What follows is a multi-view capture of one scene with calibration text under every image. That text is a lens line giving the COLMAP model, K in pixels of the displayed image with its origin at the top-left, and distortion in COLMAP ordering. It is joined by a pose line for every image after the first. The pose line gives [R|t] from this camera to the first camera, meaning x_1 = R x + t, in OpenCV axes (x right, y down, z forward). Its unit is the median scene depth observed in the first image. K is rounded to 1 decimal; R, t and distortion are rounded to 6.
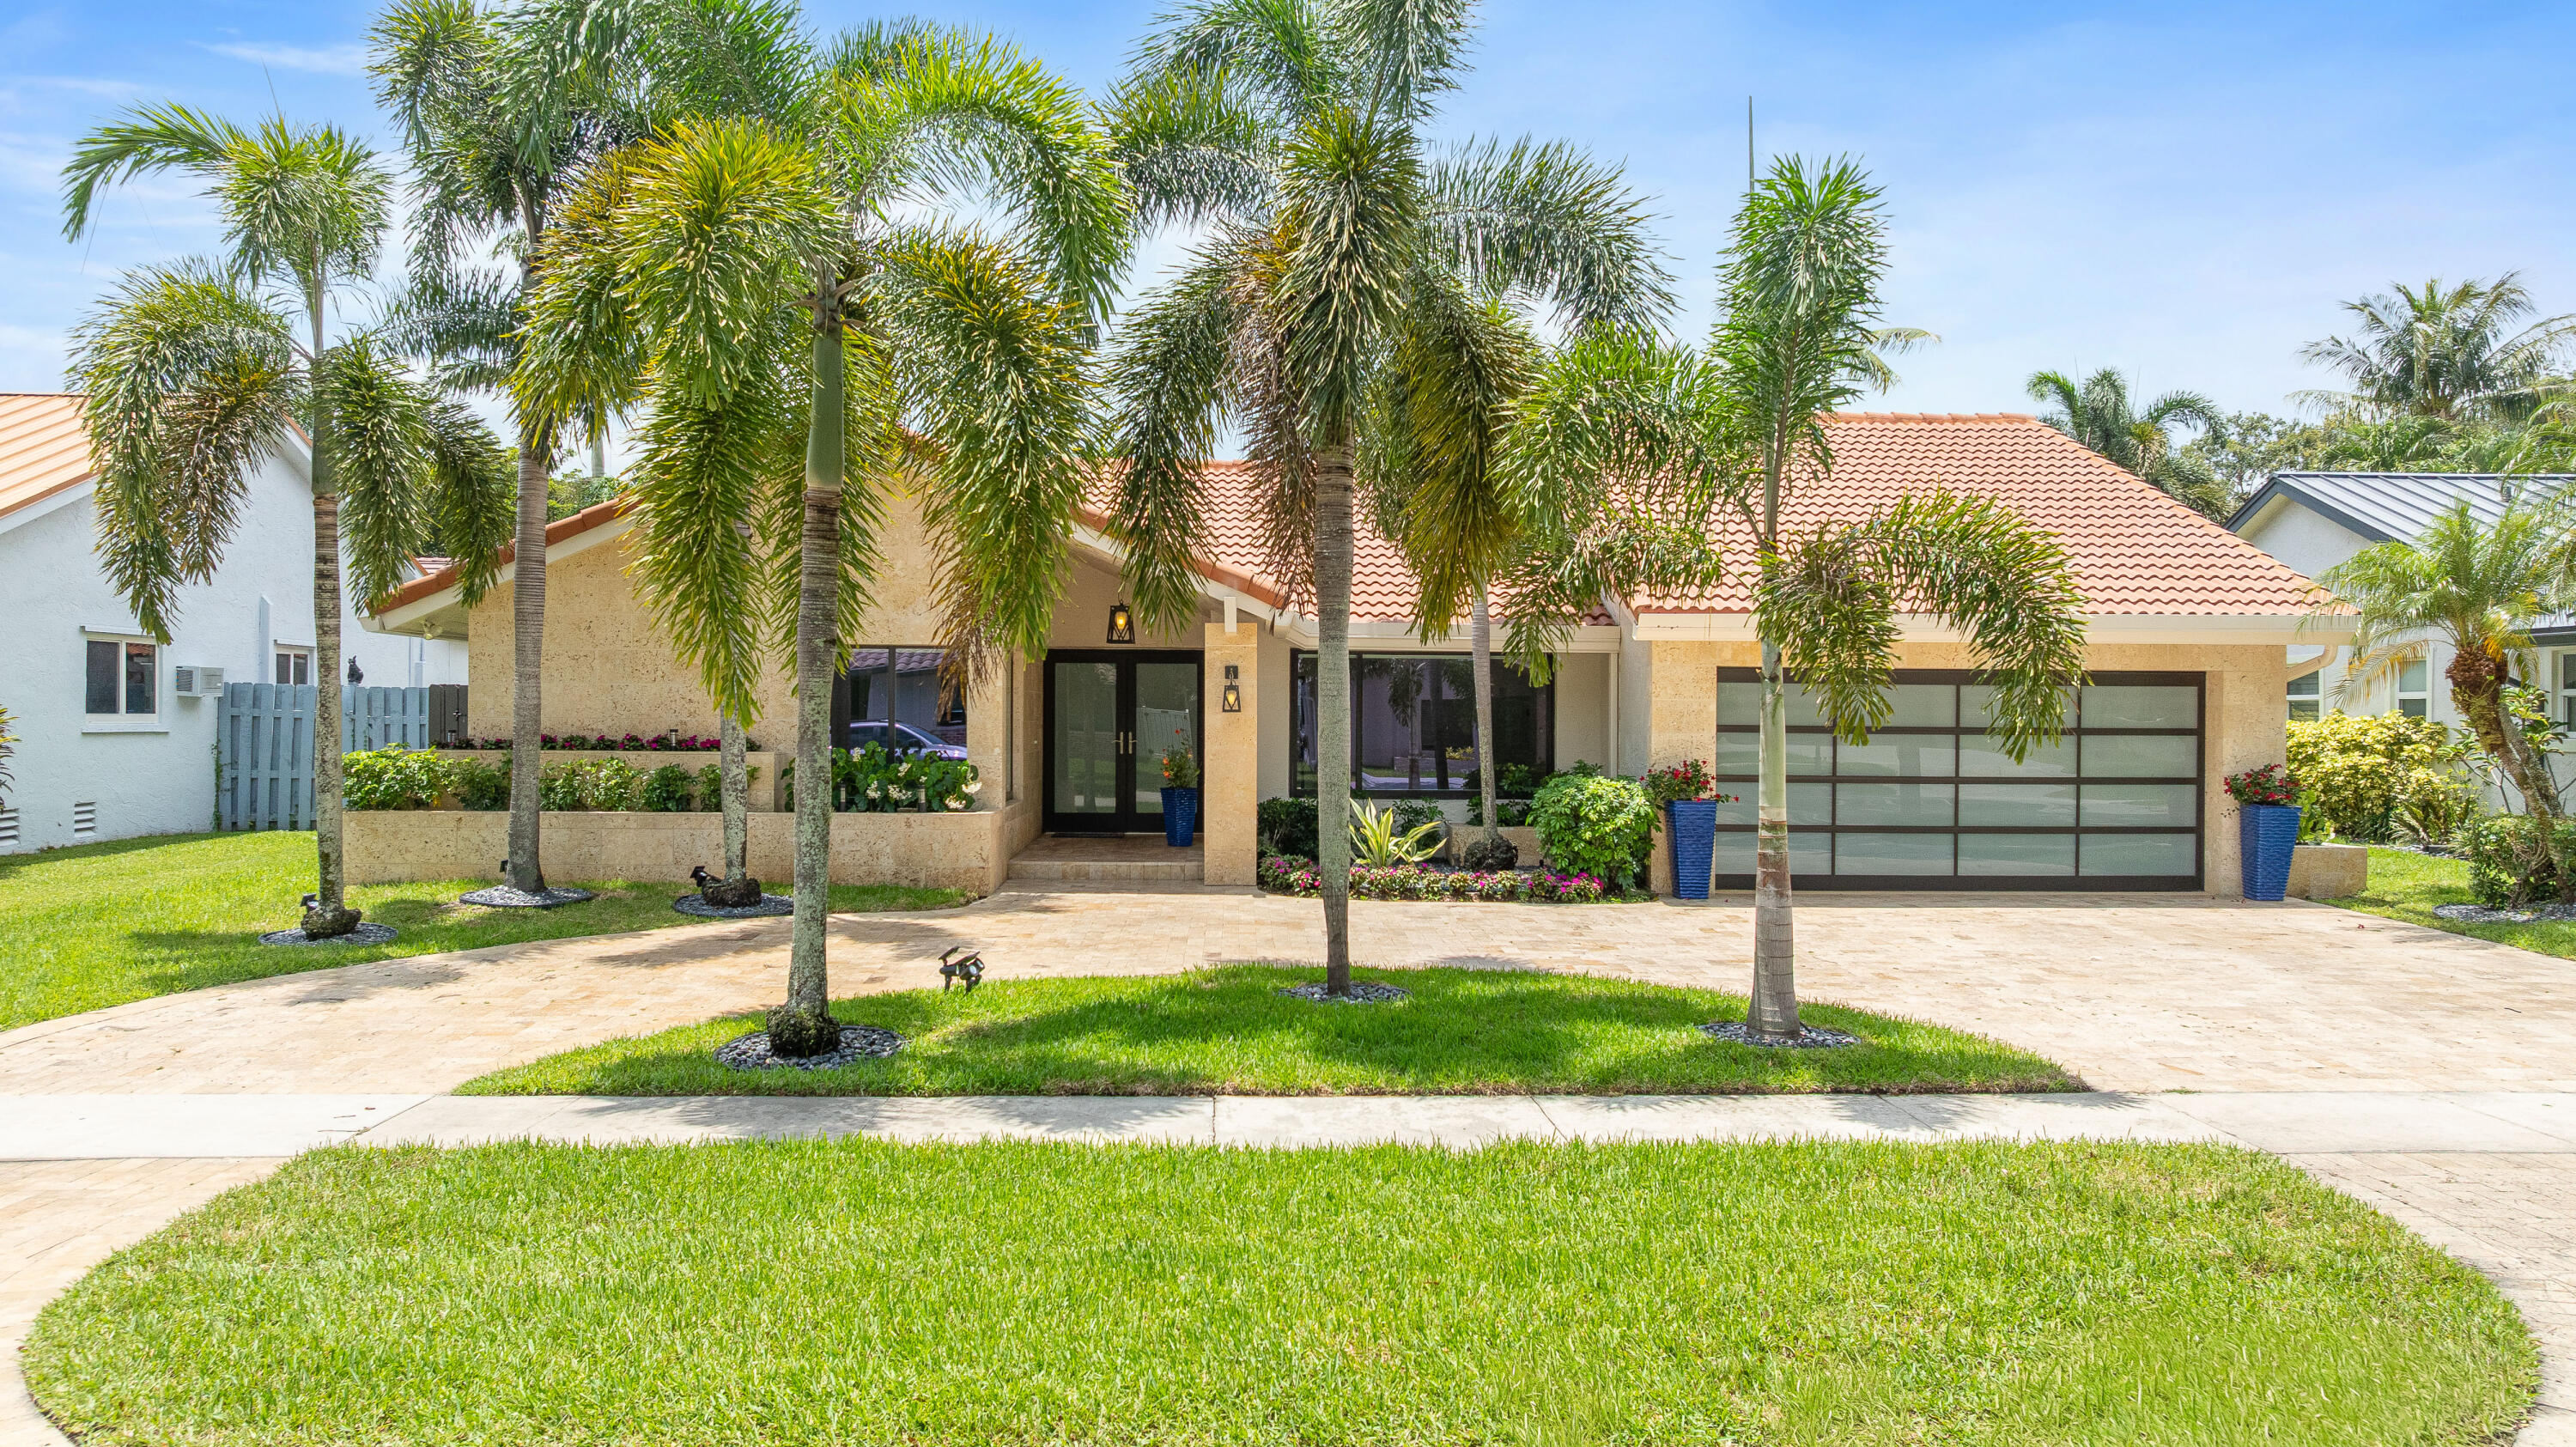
lens RADIAL K [[1810.3, 0, 1288.0], [0, 1810.3, 723.5], [0, 0, 1]] dist [-0.022219, -0.001421]
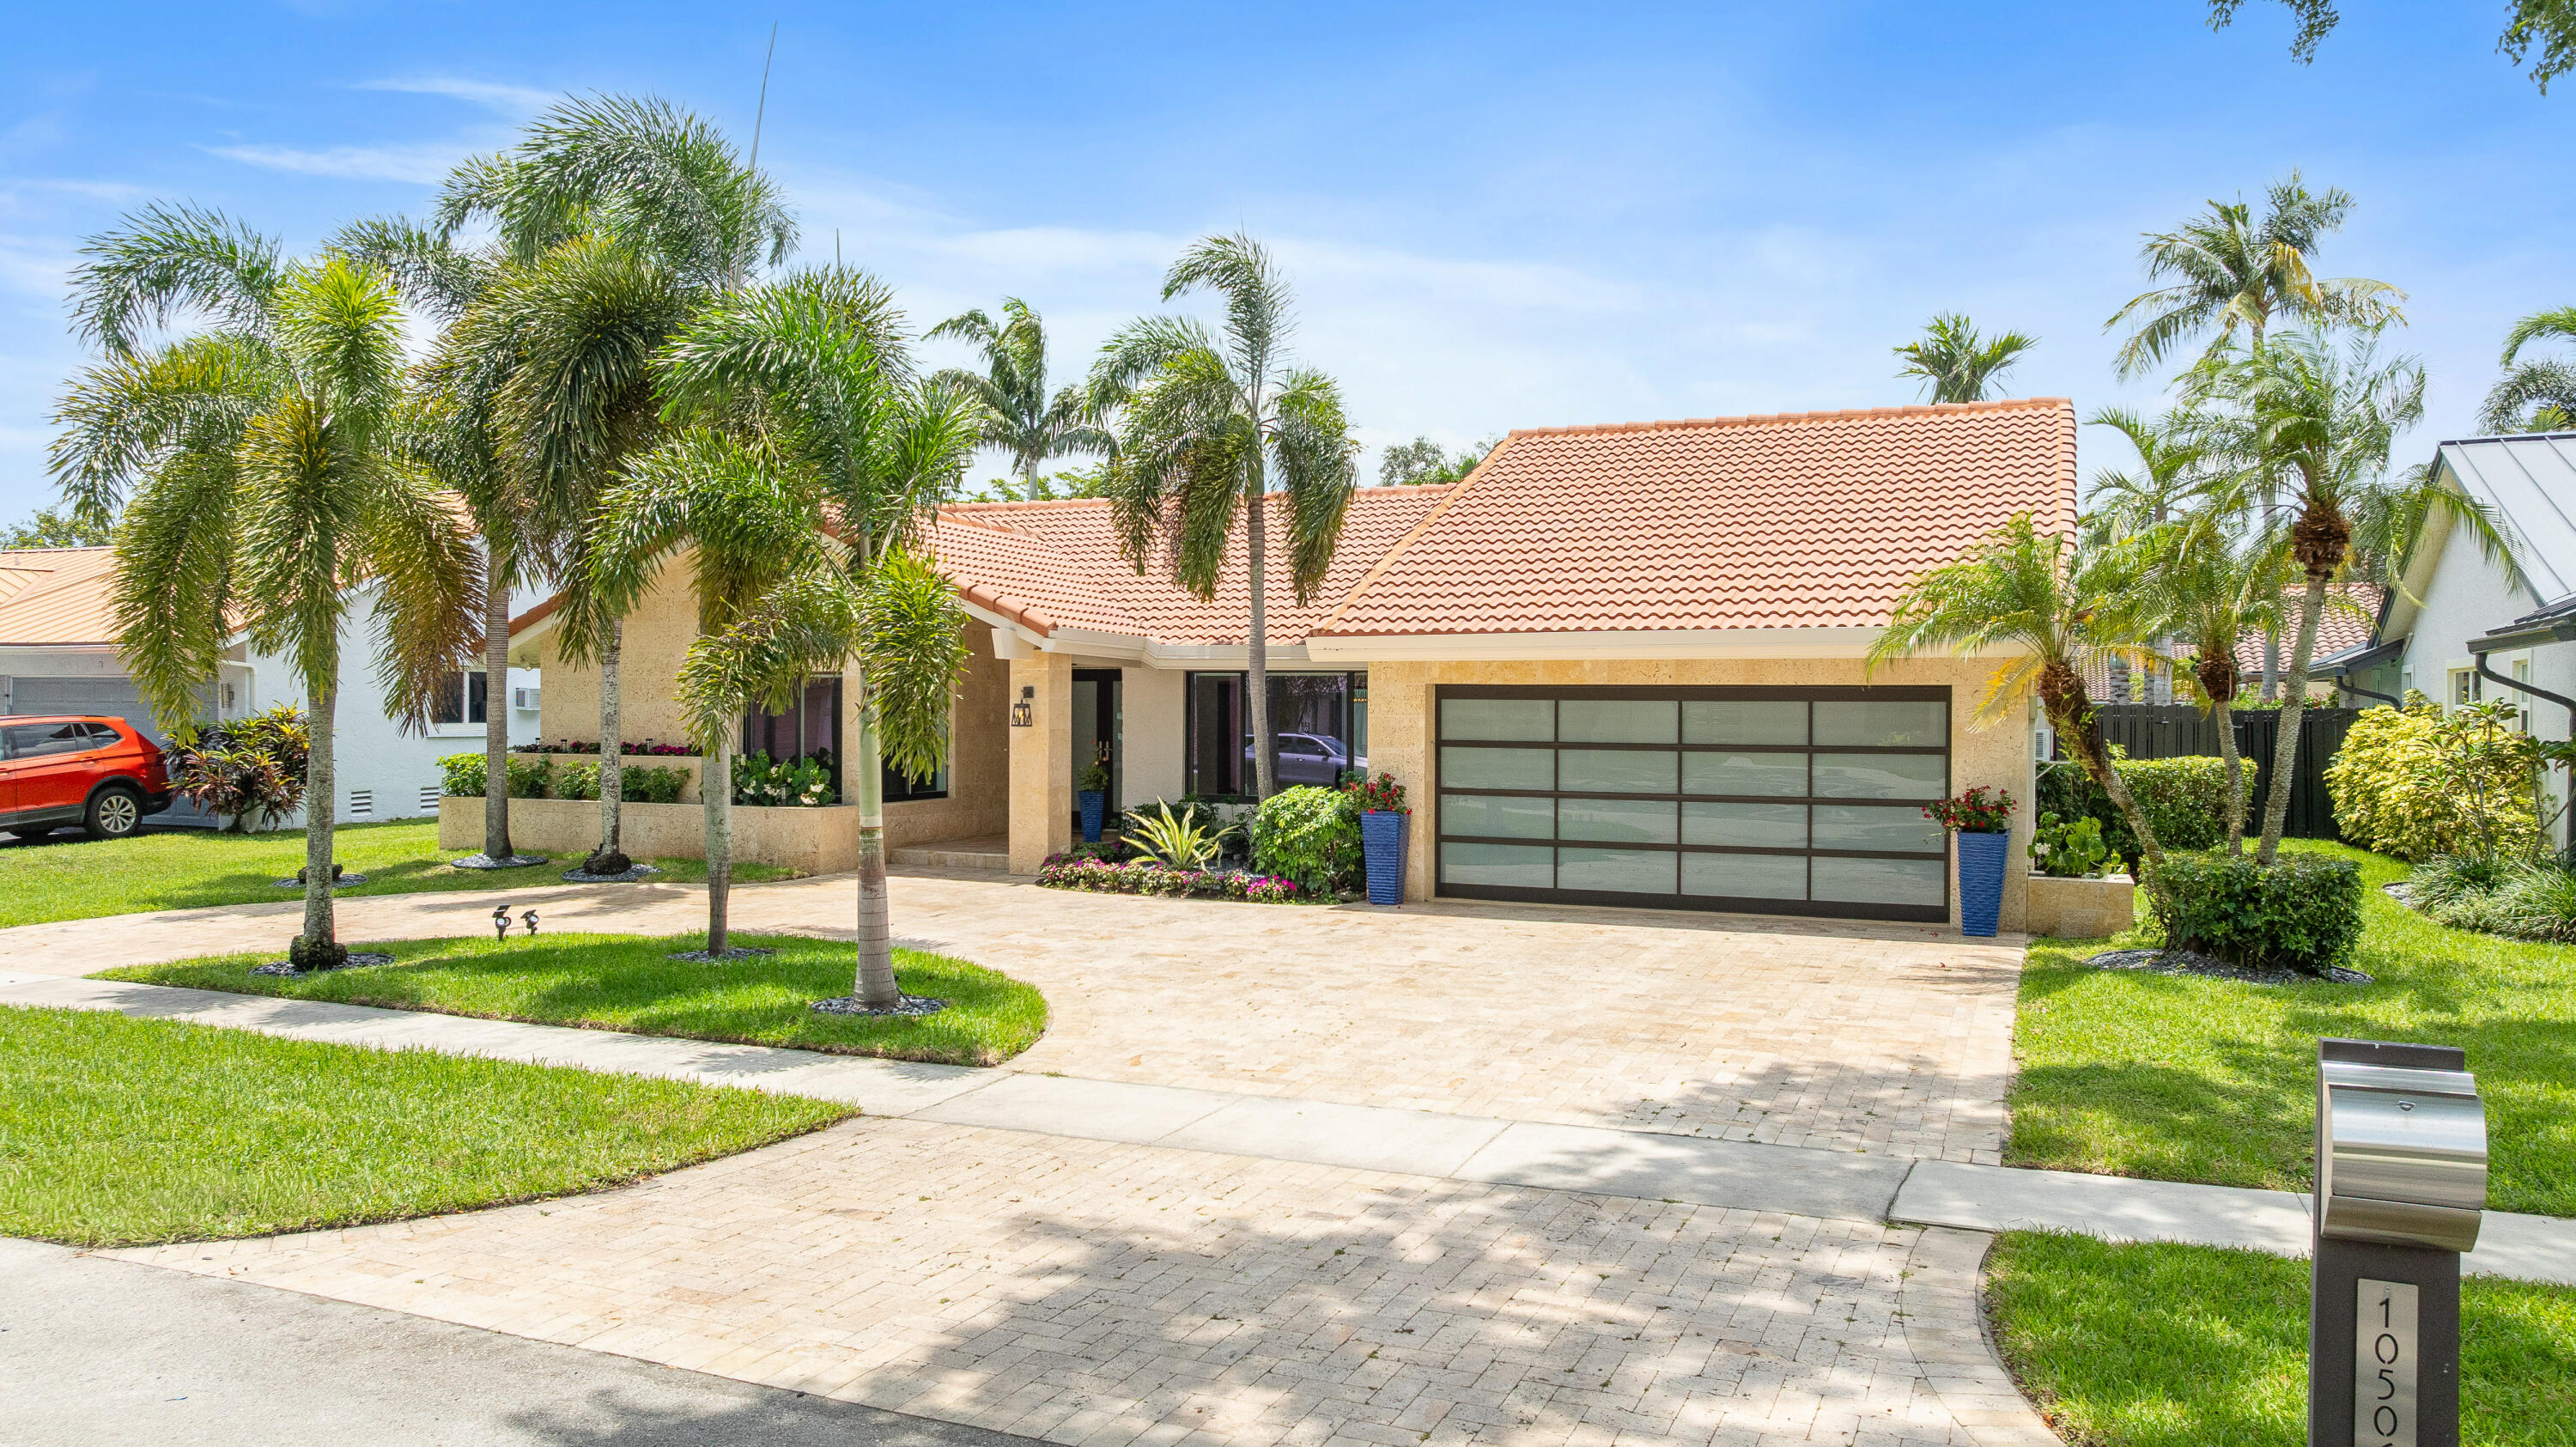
lens RADIAL K [[1810.3, 0, 1288.0], [0, 1810.3, 723.5], [0, 0, 1]] dist [-0.022219, -0.001421]
pose [[0.908491, 0.002759, -0.417896, 0.619121], [-0.002067, 0.999996, 0.002109, -0.011360], [0.417900, -0.001052, 0.908493, 0.010590]]
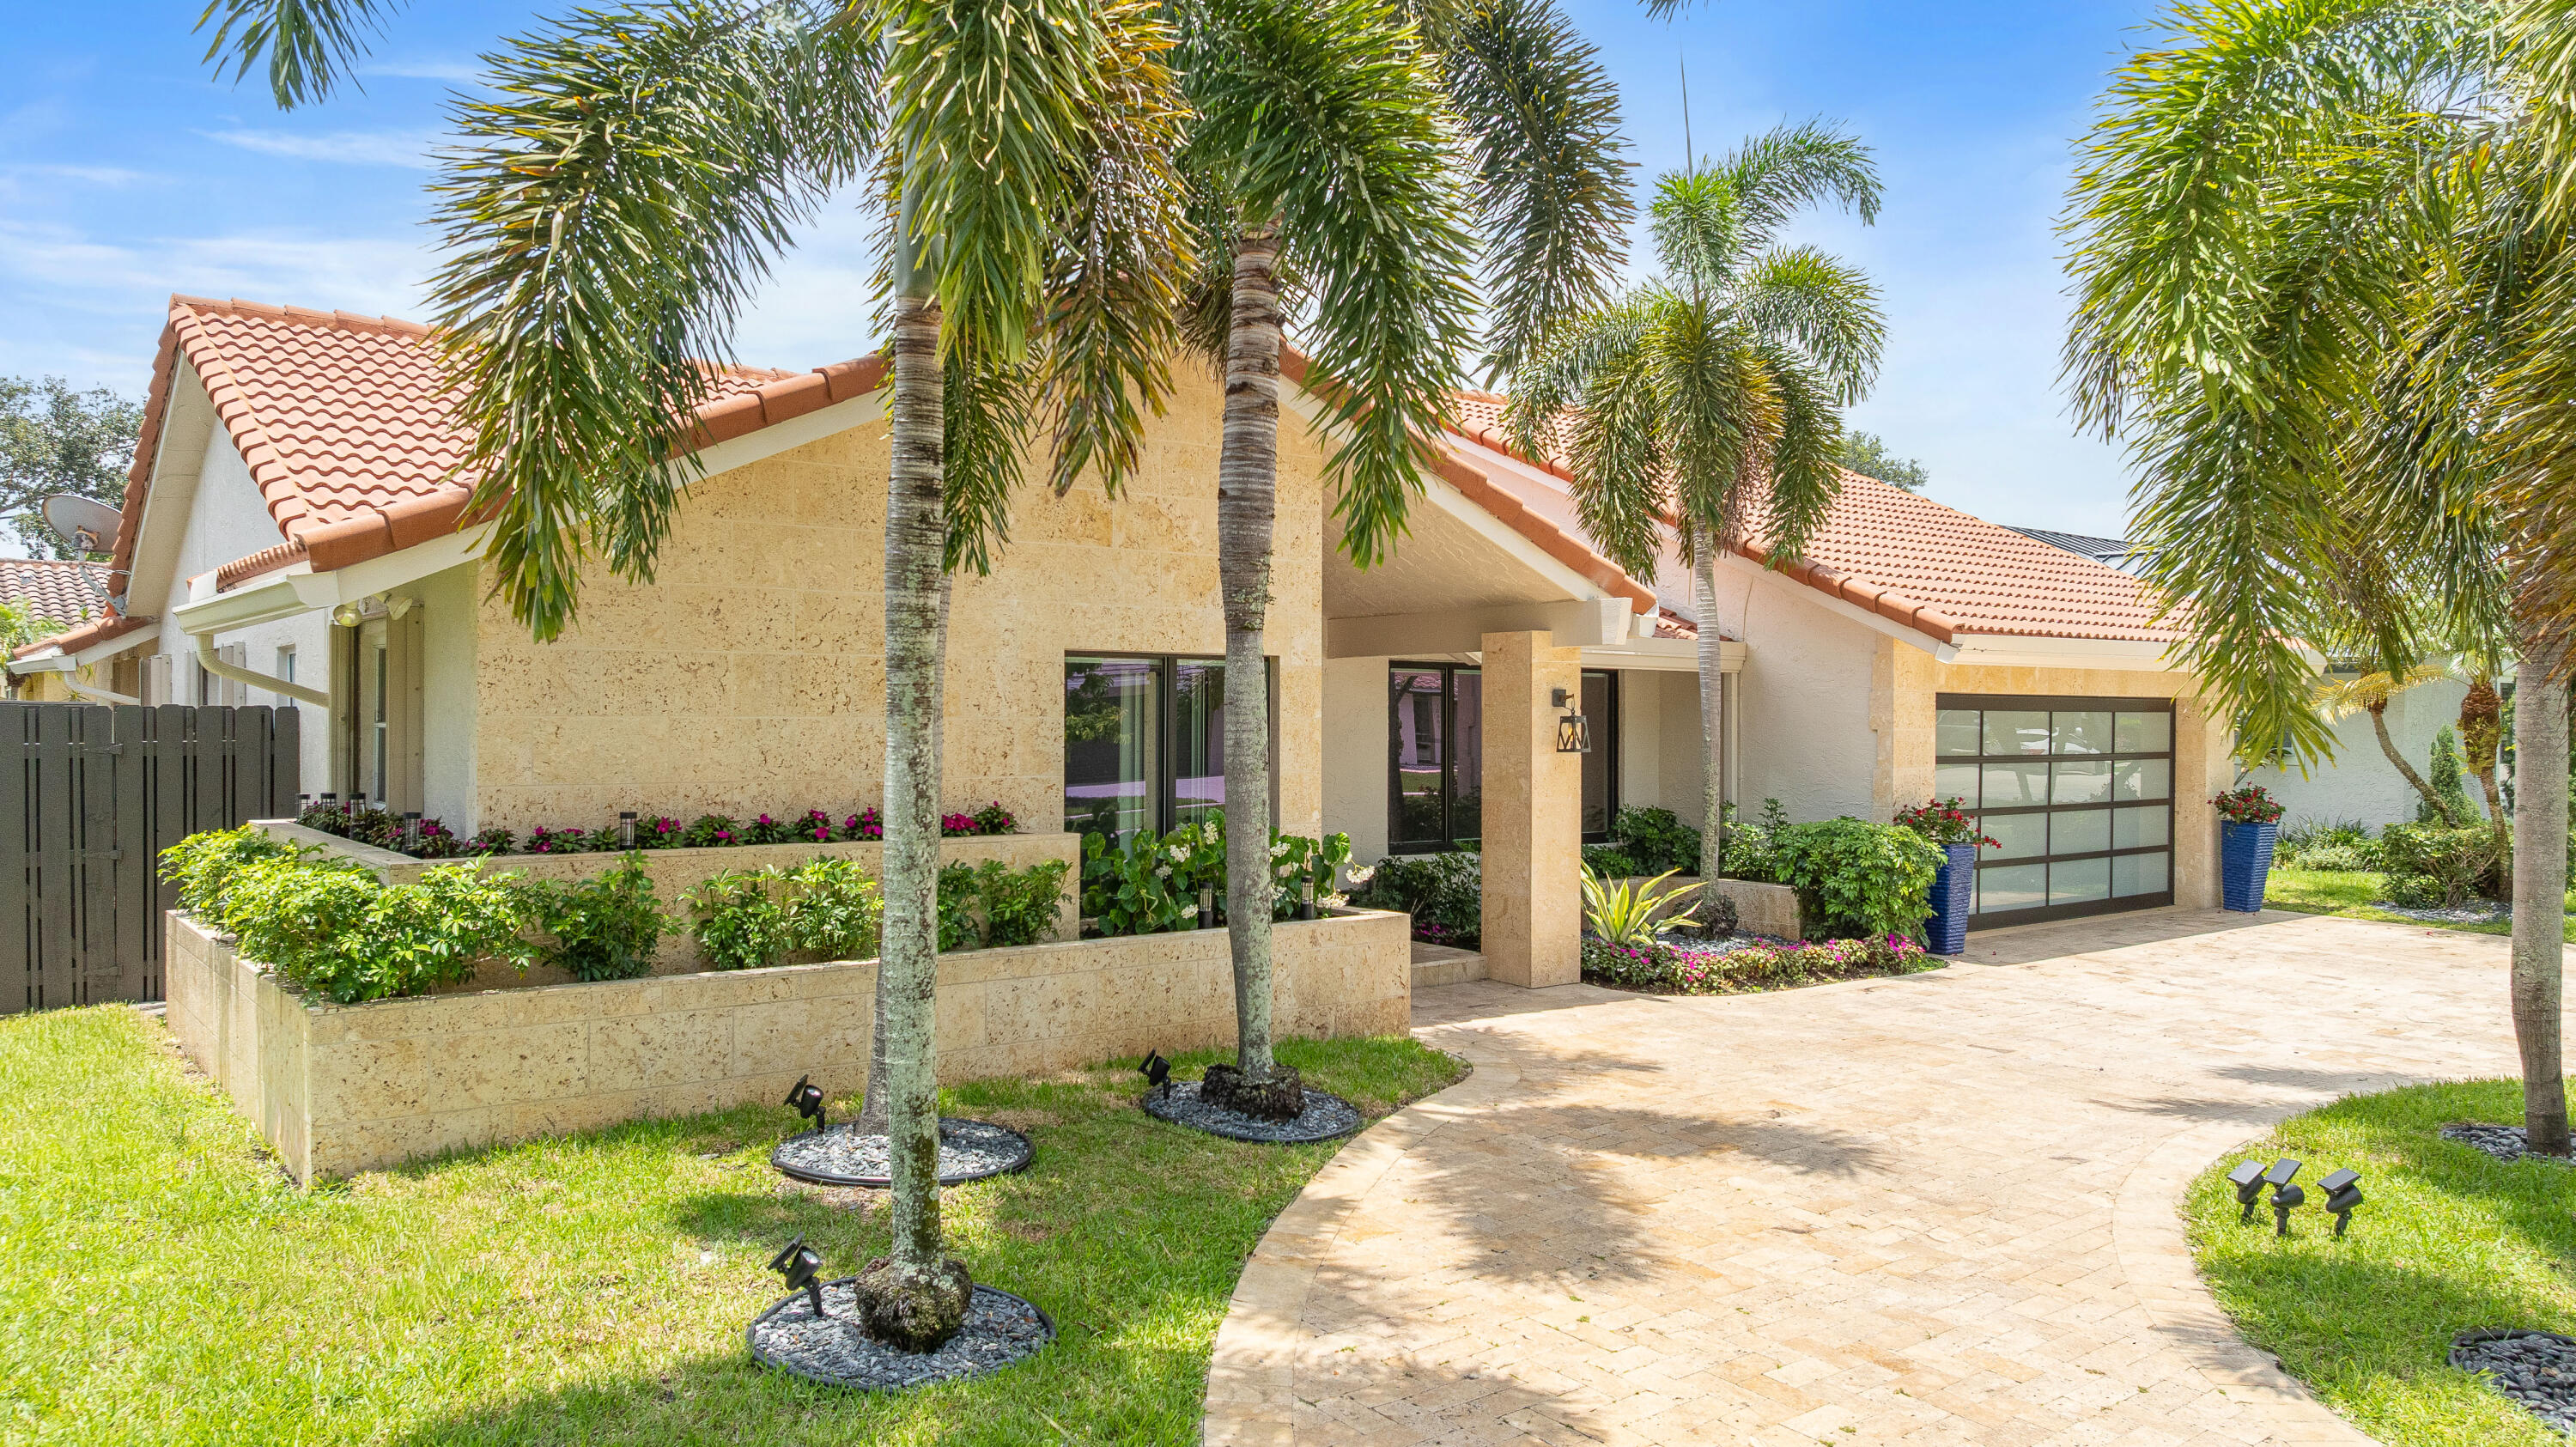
lens RADIAL K [[1816.2, 0, 1286.4], [0, 1816.2, 708.3], [0, 0, 1]] dist [-0.019656, 0.000442]
pose [[0.805771, -0.001085, 0.592227, -0.572453], [0.003245, 0.999991, -0.002584, -0.023014], [-0.592219, 0.004004, 0.805767, 0.475412]]
